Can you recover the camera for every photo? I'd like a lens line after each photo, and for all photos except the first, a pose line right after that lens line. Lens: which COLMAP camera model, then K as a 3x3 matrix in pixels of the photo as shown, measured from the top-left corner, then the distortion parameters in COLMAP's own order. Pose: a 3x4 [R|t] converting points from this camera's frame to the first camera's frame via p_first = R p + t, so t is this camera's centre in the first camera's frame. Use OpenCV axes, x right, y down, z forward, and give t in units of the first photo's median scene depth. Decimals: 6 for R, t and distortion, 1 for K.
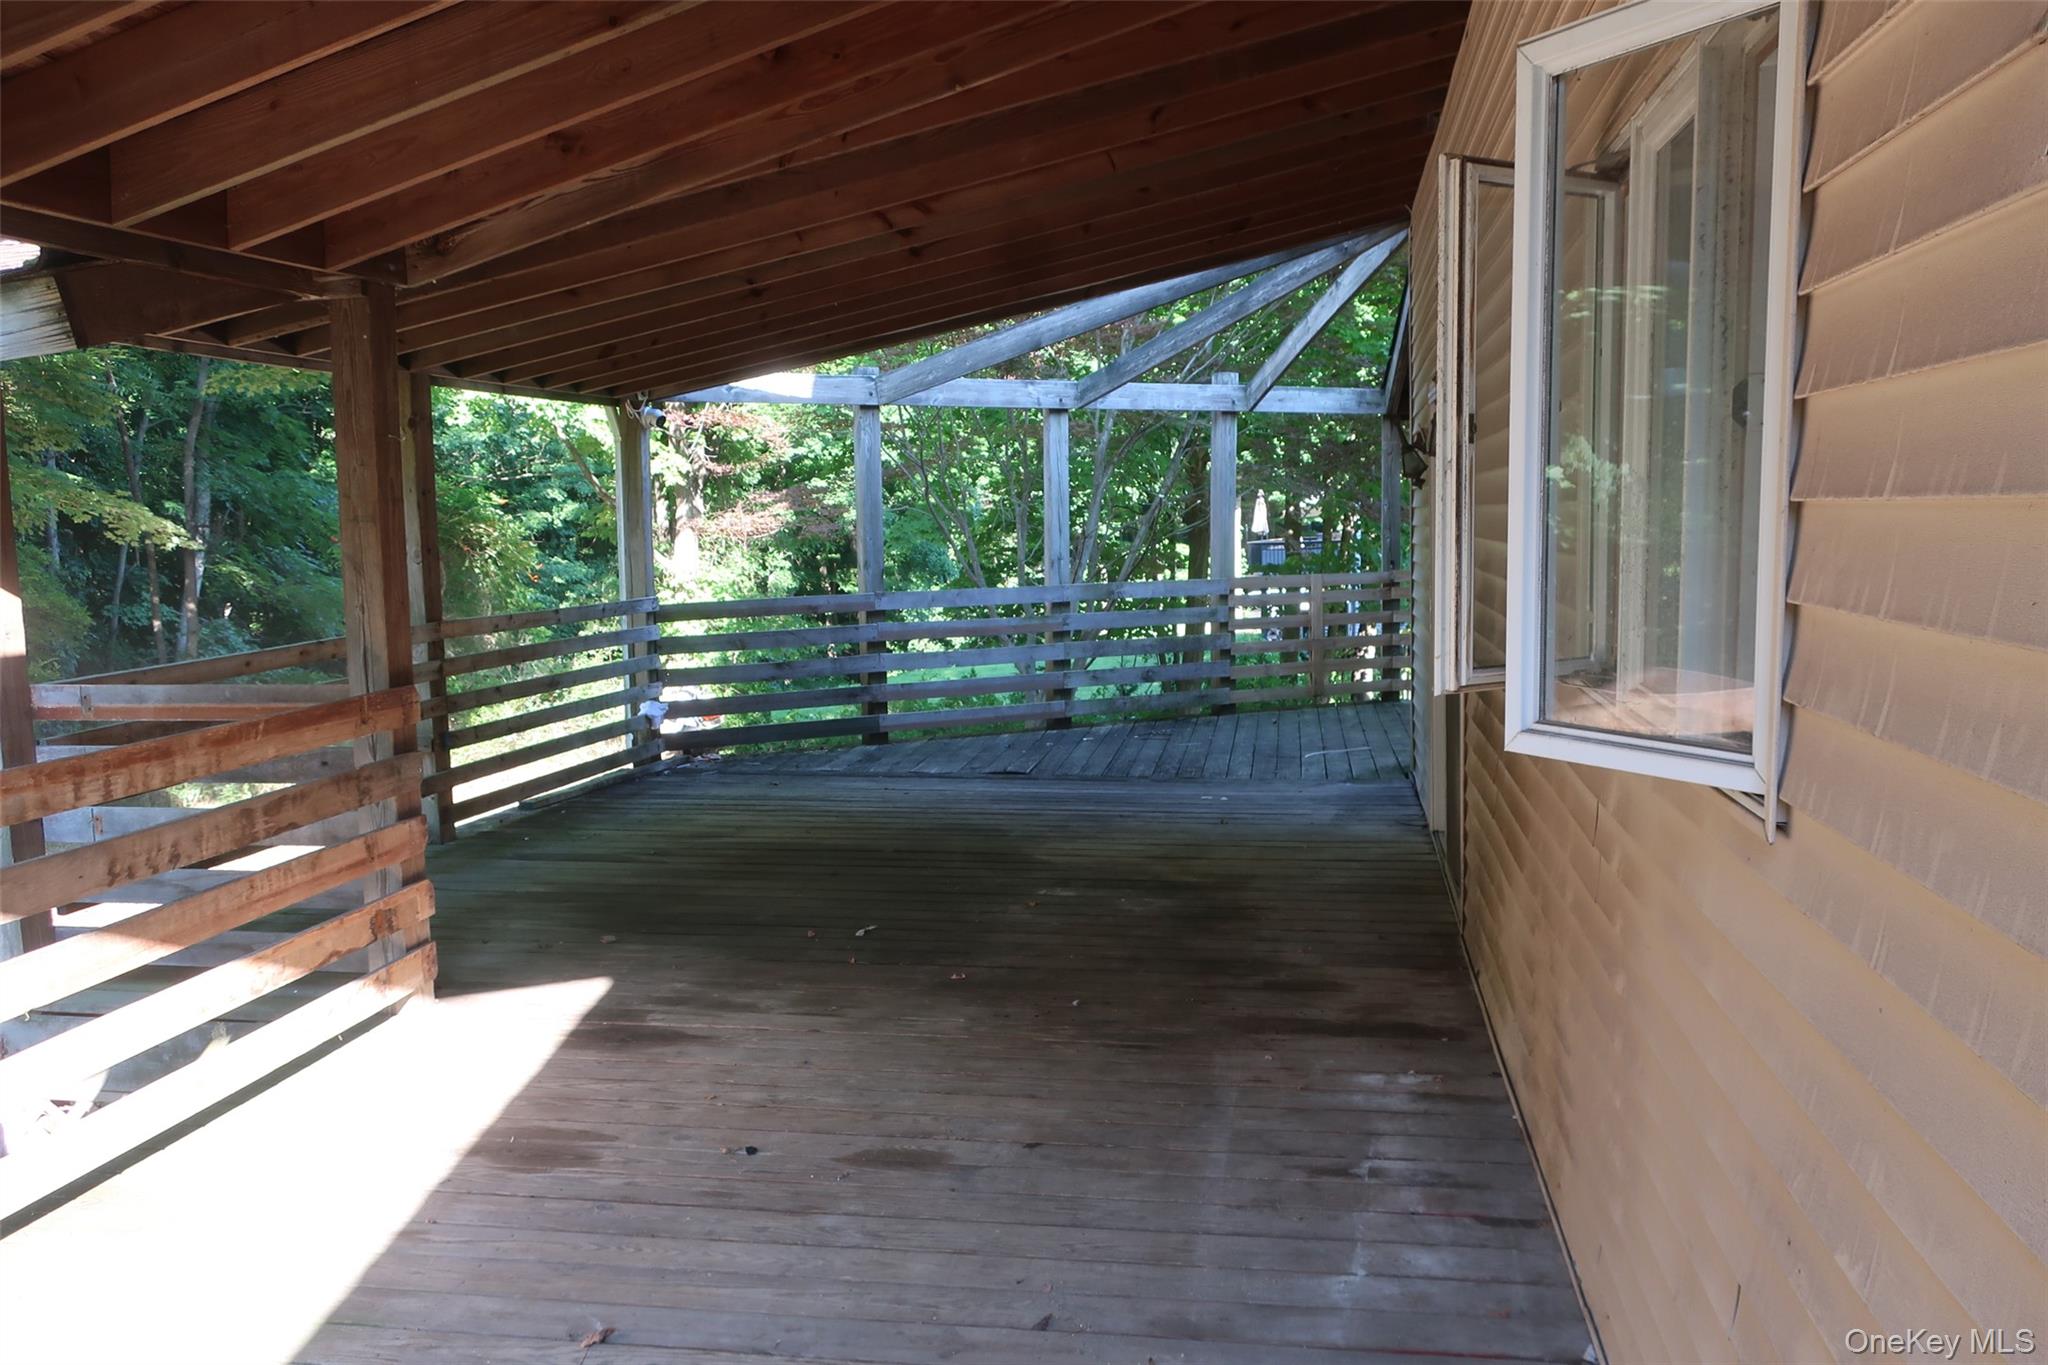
lens RADIAL K [[1625.2, 0, 1026.8], [0, 1625.2, 685.2], [0, 0, 1]] dist [-0.002203, -0.015708]
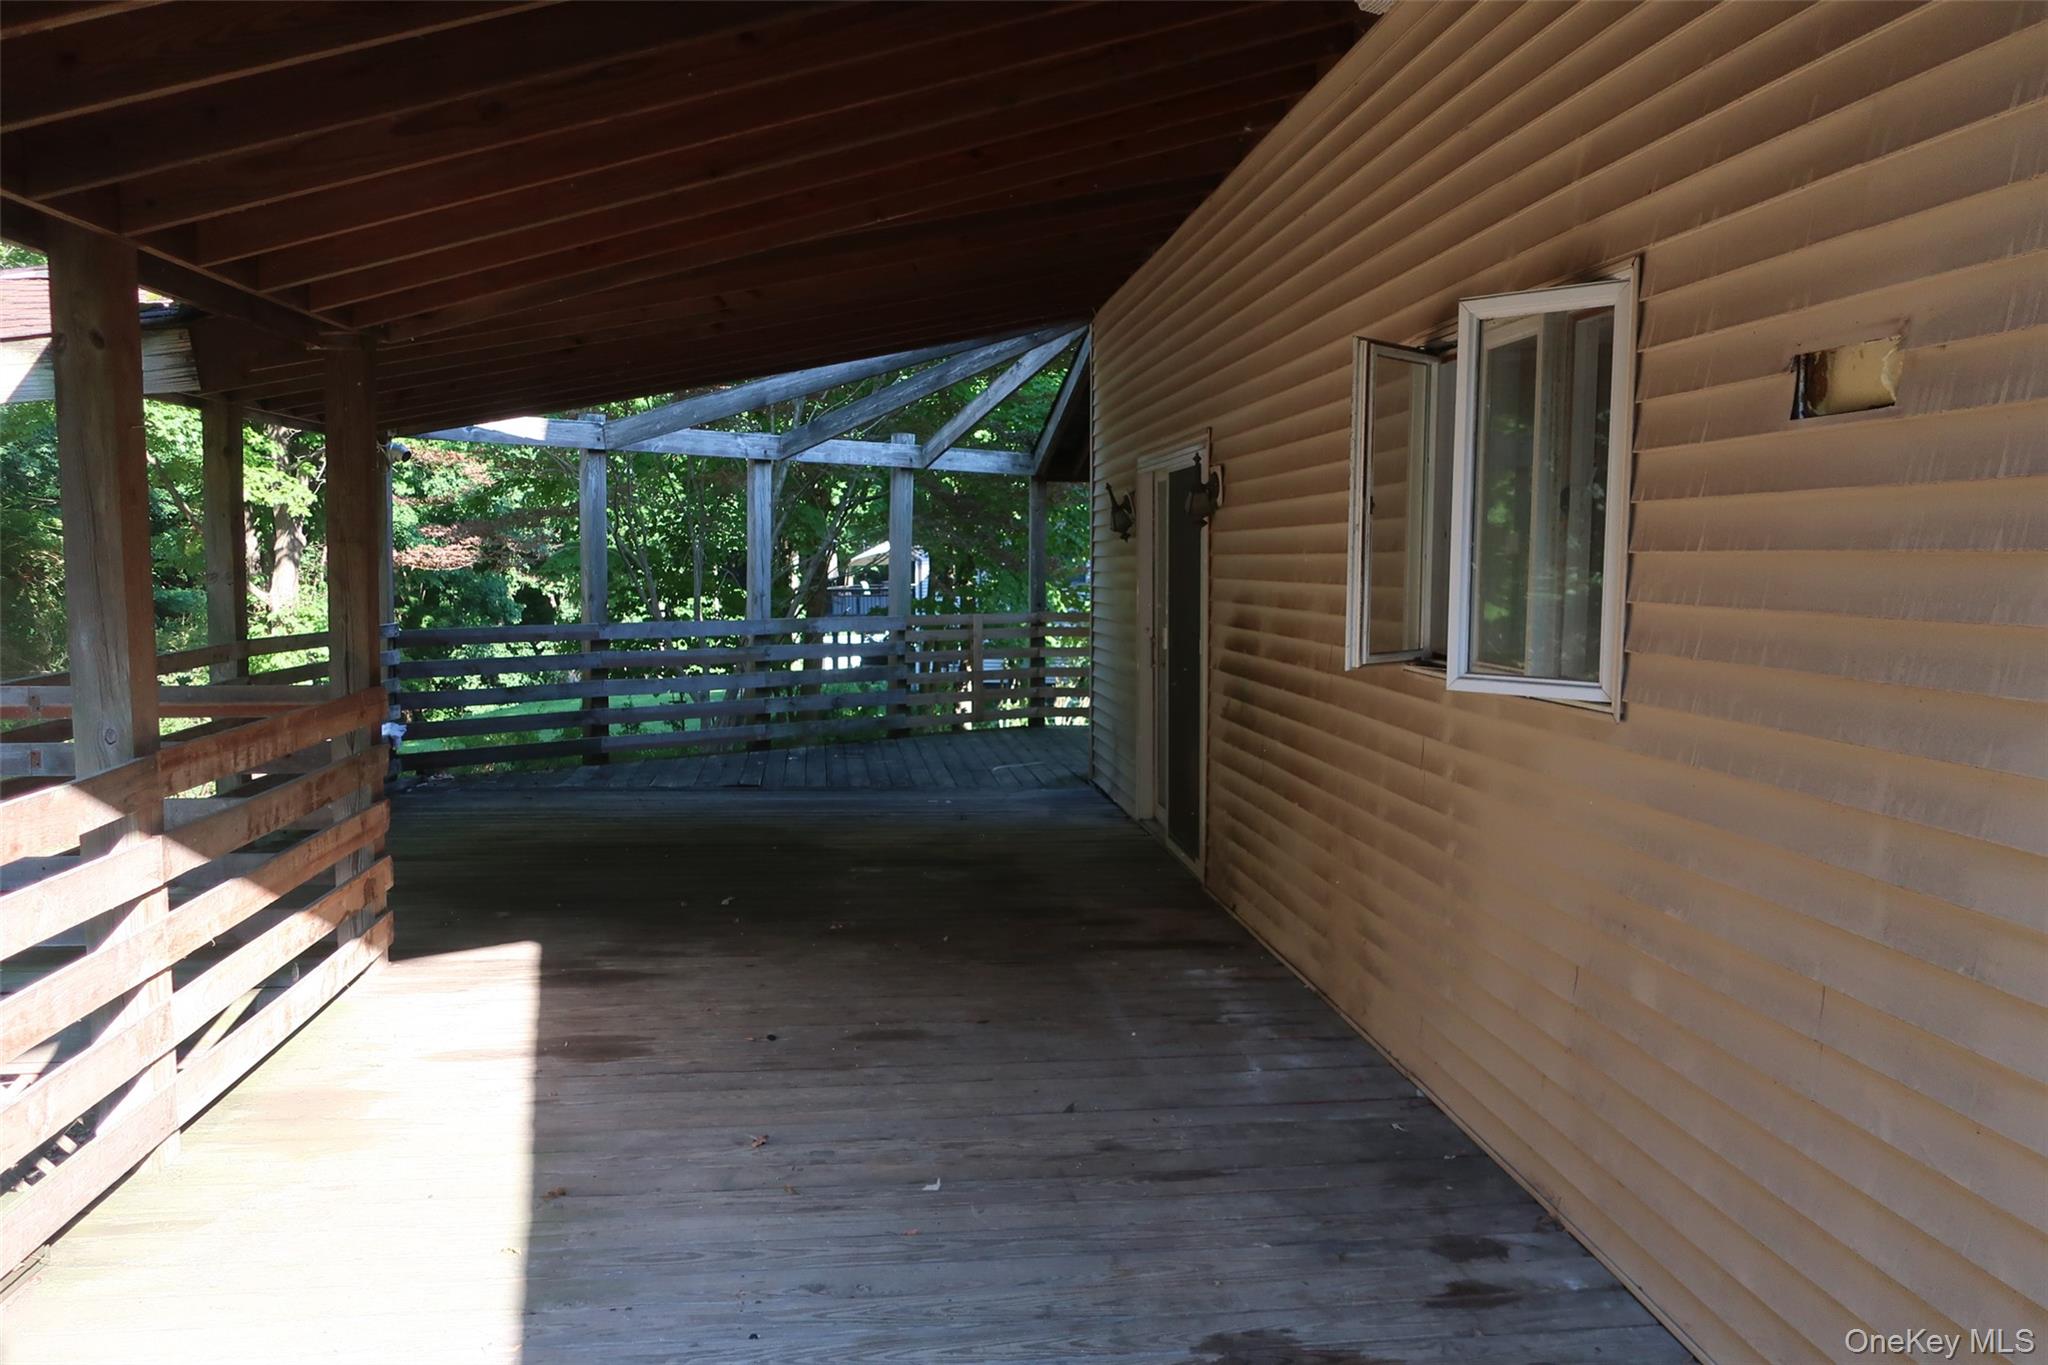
lens RADIAL K [[1625.2, 0, 1024.5], [0, 1625.2, 690.7], [0, 0, 1]] dist [-0.002203, -0.015708]
pose [[0.960049, 0.003622, 0.279808, -0.276115], [0.003659, 0.999668, -0.025496, 0.036257], [-0.279807, 0.025501, 0.959717, -0.246221]]
